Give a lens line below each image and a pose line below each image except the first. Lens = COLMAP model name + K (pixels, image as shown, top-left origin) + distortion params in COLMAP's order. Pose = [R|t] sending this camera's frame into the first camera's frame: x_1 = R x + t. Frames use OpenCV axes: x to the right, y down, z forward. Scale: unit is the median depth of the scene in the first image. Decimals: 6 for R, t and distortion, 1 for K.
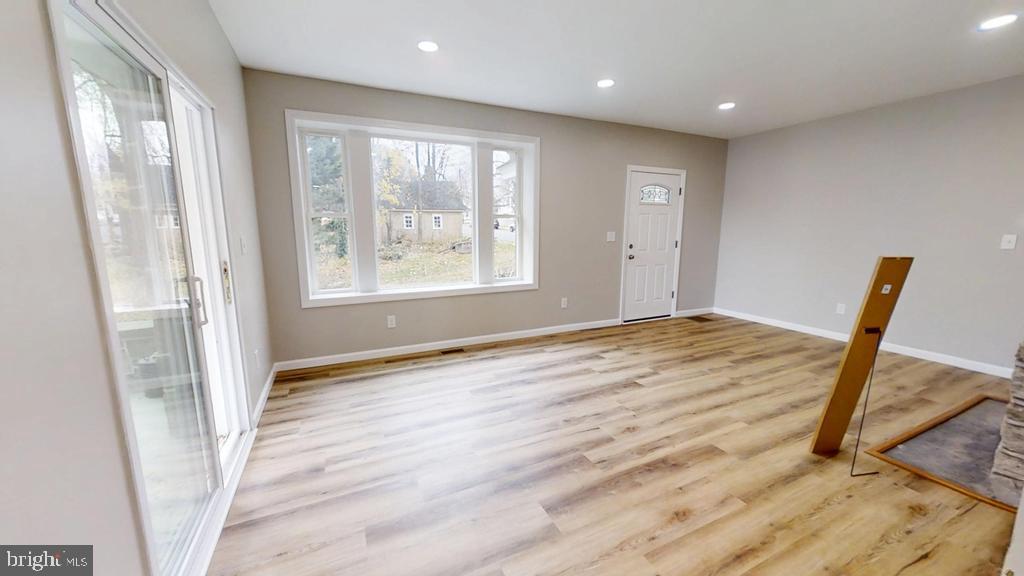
lens RADIAL K [[373.5, 0, 514.7], [0, 373.5, 286.4], [0, 0, 1]] dist [-0.002871, 0.000107]
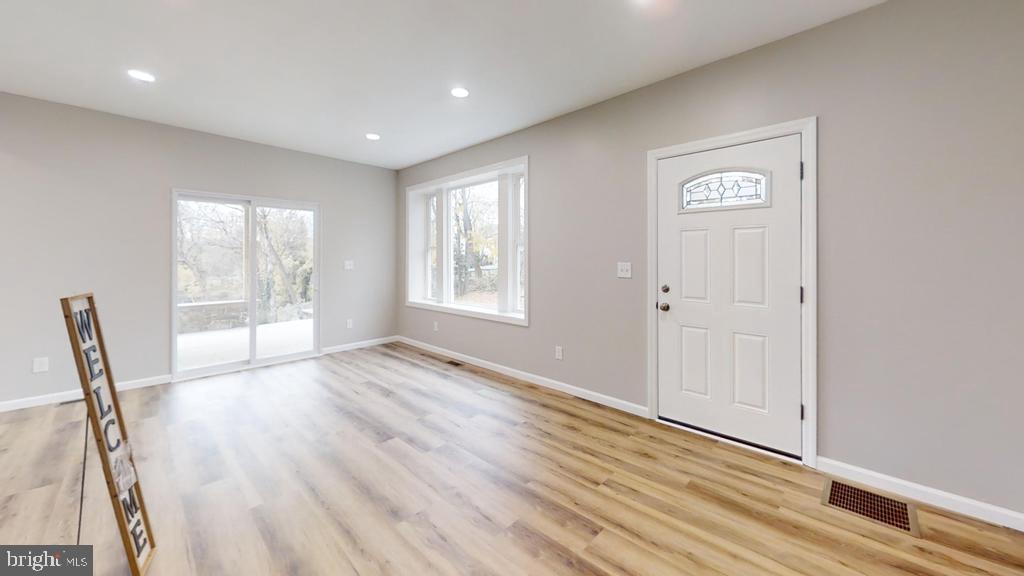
lens RADIAL K [[373.5, 0, 528.5], [0, 373.5, 295.1], [0, 0, 1]] dist [-0.002871, 0.000107]
pose [[0.376951, 0.091595, -0.921693, 0.884992], [-0.147703, 0.988309, 0.037809, -0.102141], [0.914381, 0.121885, 0.386073, 0.687691]]
